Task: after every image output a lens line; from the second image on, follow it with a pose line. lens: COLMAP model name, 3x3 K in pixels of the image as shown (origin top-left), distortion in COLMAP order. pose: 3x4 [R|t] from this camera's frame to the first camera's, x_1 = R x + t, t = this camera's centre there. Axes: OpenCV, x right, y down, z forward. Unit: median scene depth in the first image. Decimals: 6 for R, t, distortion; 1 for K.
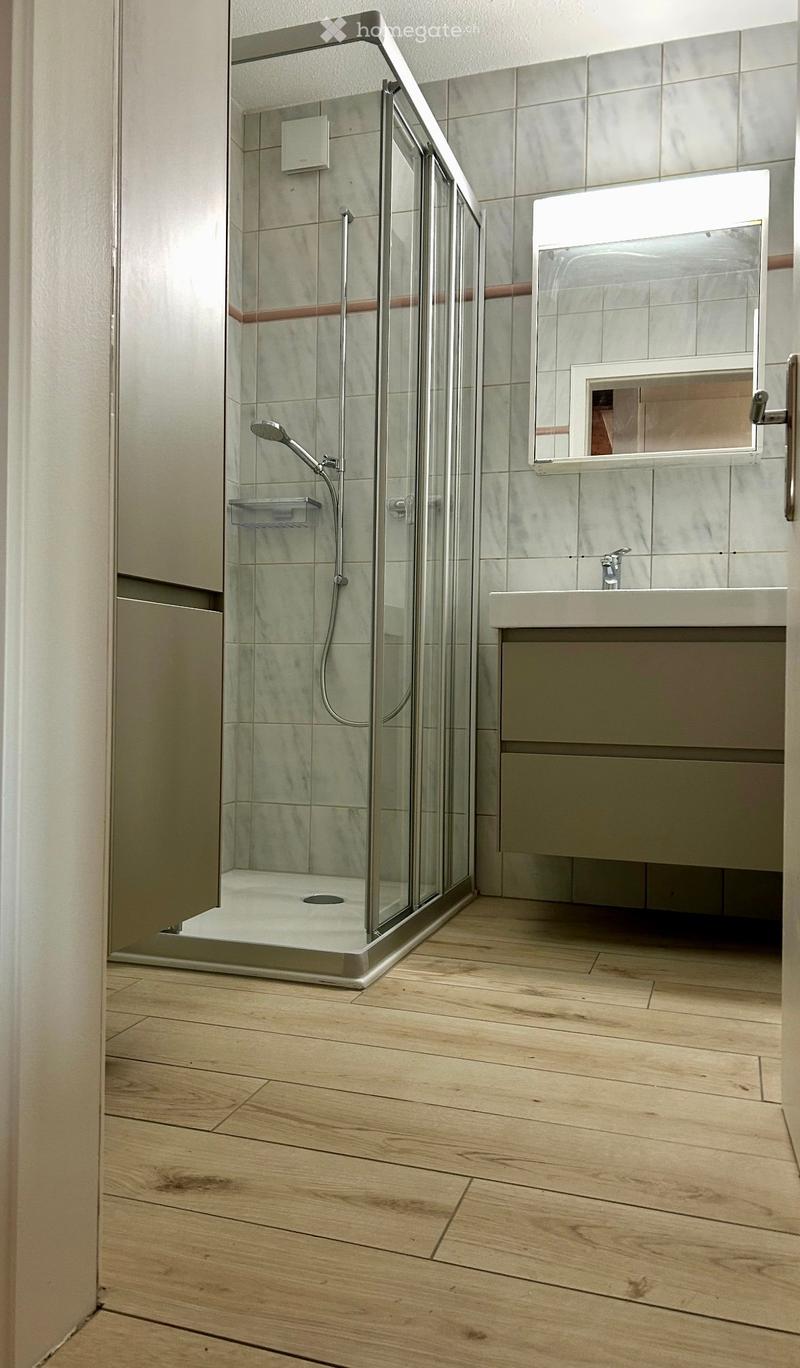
lens RADIAL K [[1027.3, 0, 398.2], [0, 1027.3, 687.6], [0, 0, 1]] dist [0.036876, -0.019463]
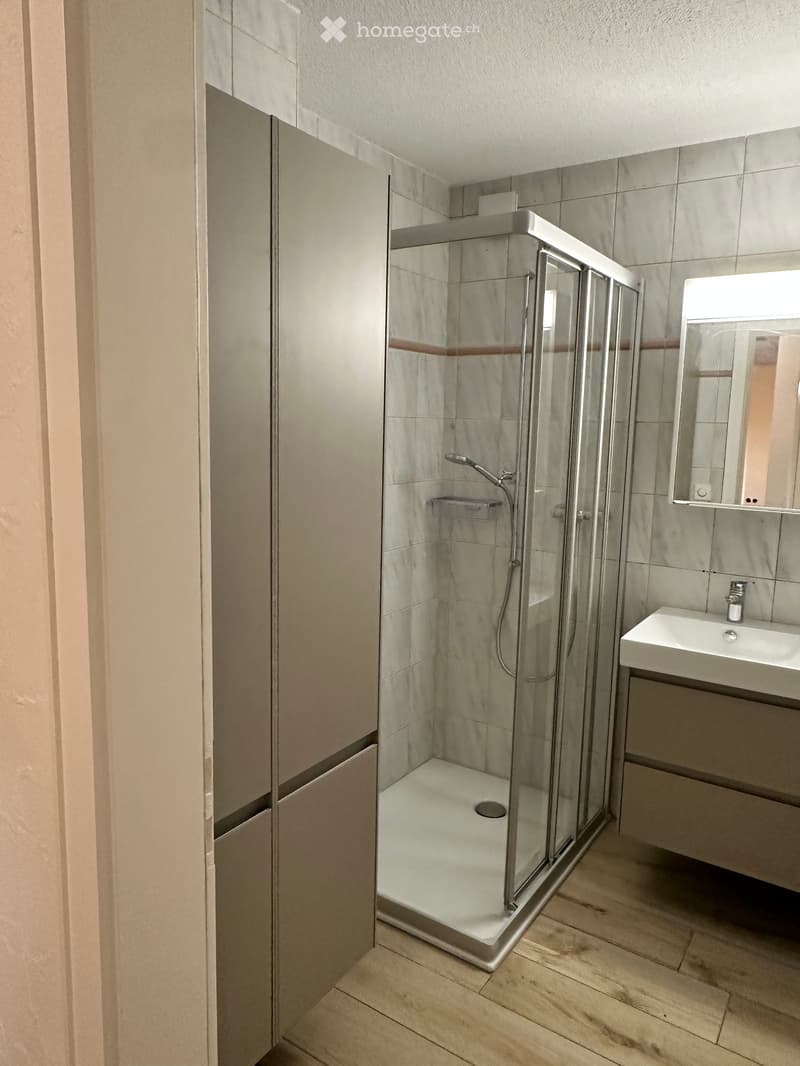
lens RADIAL K [[749.1, 0, 400.1], [0, 749.1, 530.9], [0, 0, 1]] dist [-0.006583, 0.000478]
pose [[0.962507, 0.048336, -0.266917, 0.057679], [-0.014974, 0.991963, 0.125636, -0.275366], [0.270844, -0.116928, 0.955495, 0.077351]]
